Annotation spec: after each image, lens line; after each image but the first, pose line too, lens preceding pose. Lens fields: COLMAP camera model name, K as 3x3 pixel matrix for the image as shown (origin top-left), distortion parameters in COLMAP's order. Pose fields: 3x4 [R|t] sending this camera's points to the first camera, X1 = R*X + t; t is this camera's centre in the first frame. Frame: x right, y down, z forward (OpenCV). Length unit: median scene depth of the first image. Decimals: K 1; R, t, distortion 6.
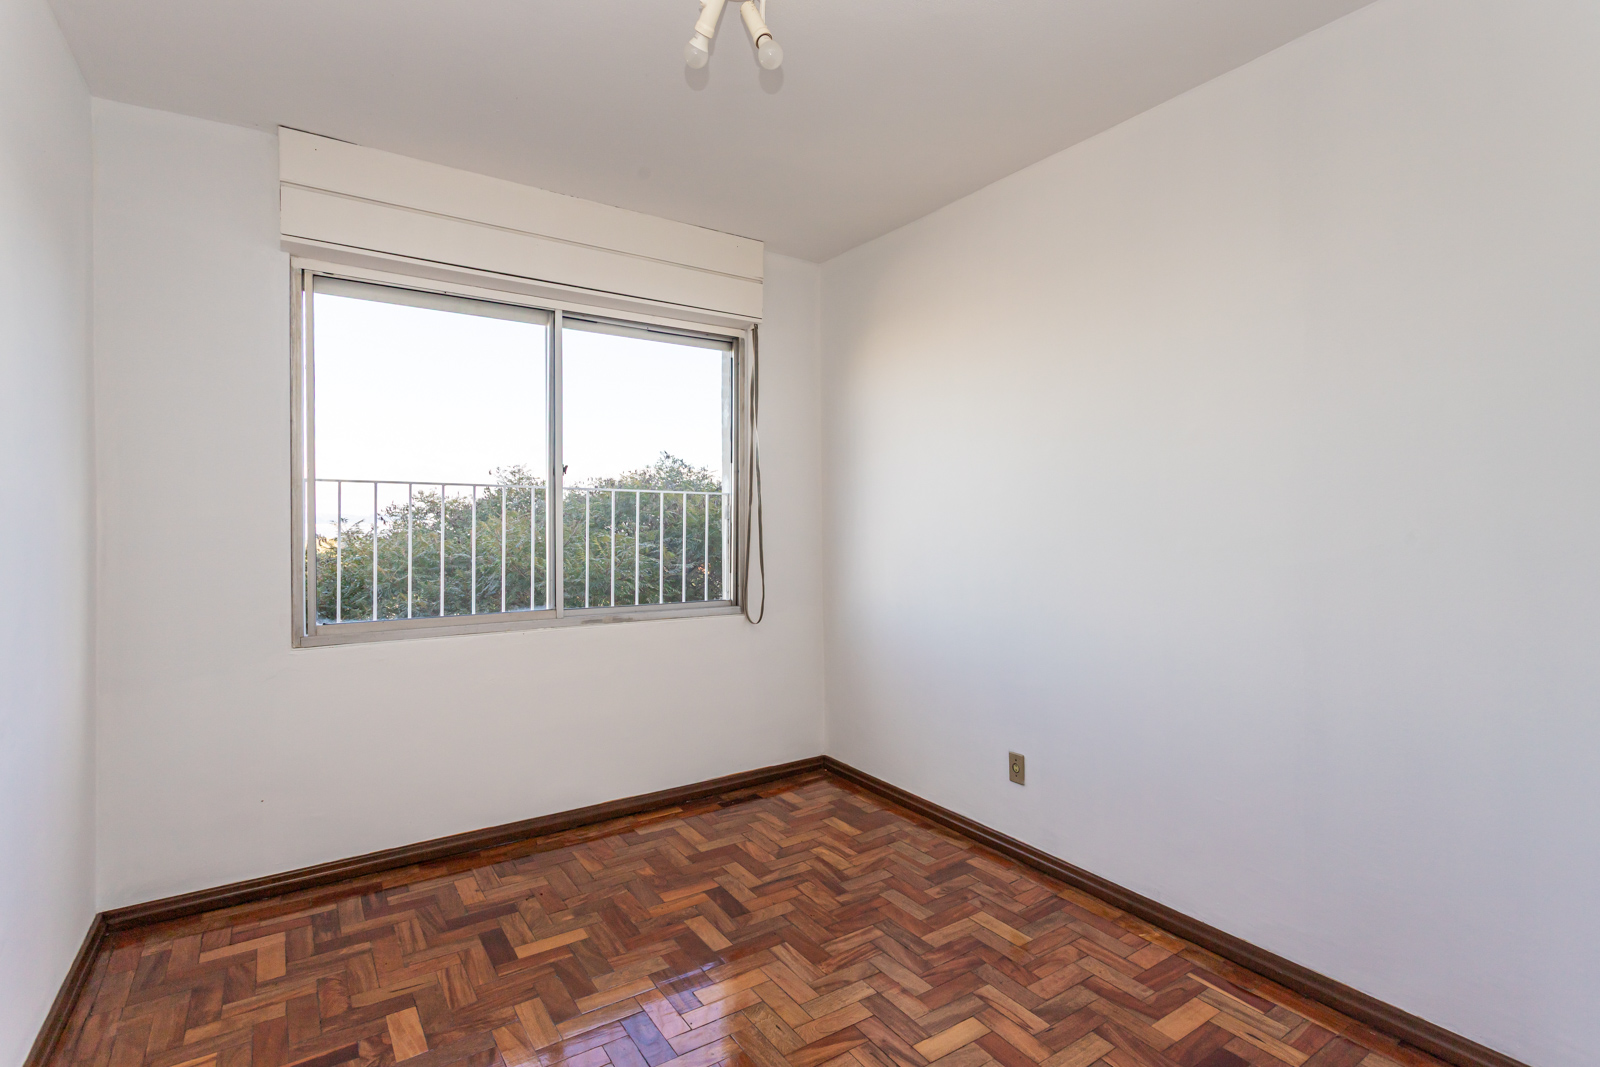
lens RADIAL K [[759.5, 0, 808.7], [0, 759.5, 528.7], [0, 0, 1]] dist [-0.001165, 0.002865]
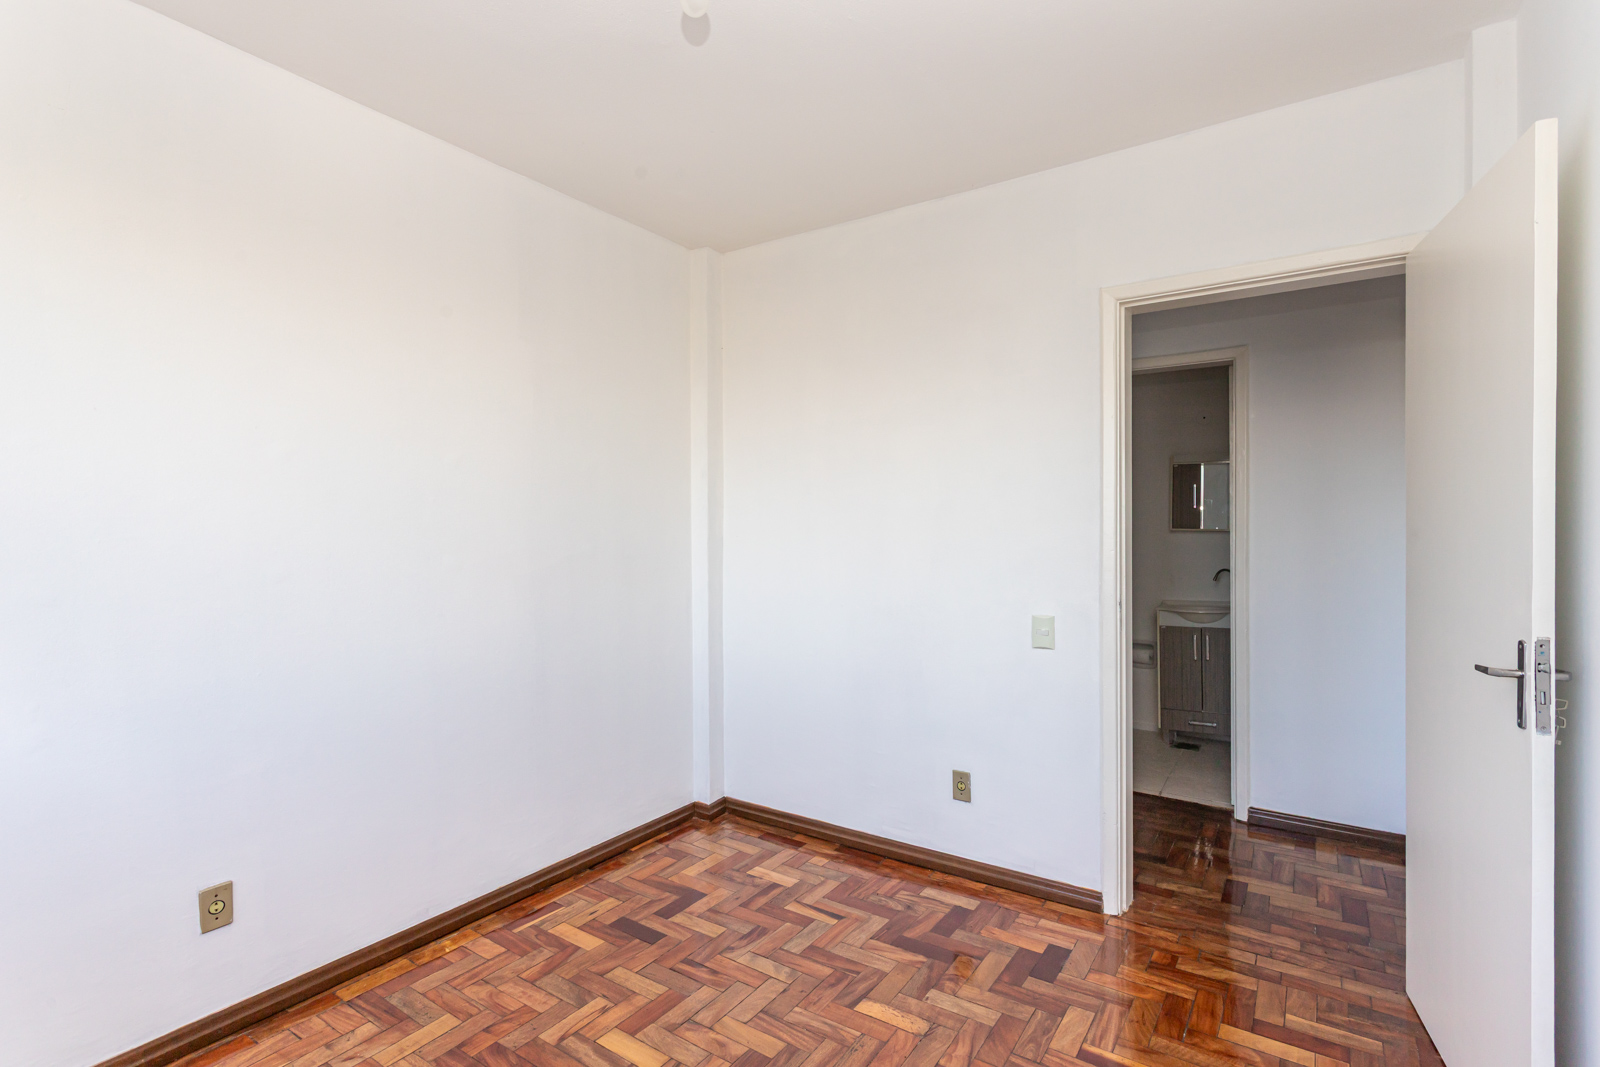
lens RADIAL K [[759.5, 0, 797.9], [0, 759.5, 532.2], [0, 0, 1]] dist [-0.001165, 0.002865]
pose [[-0.369798, -0.003586, 0.929105, -0.774180], [0.005867, 0.999964, 0.006195, -0.034077], [-0.929094, 0.007742, -0.369763, 1.060798]]
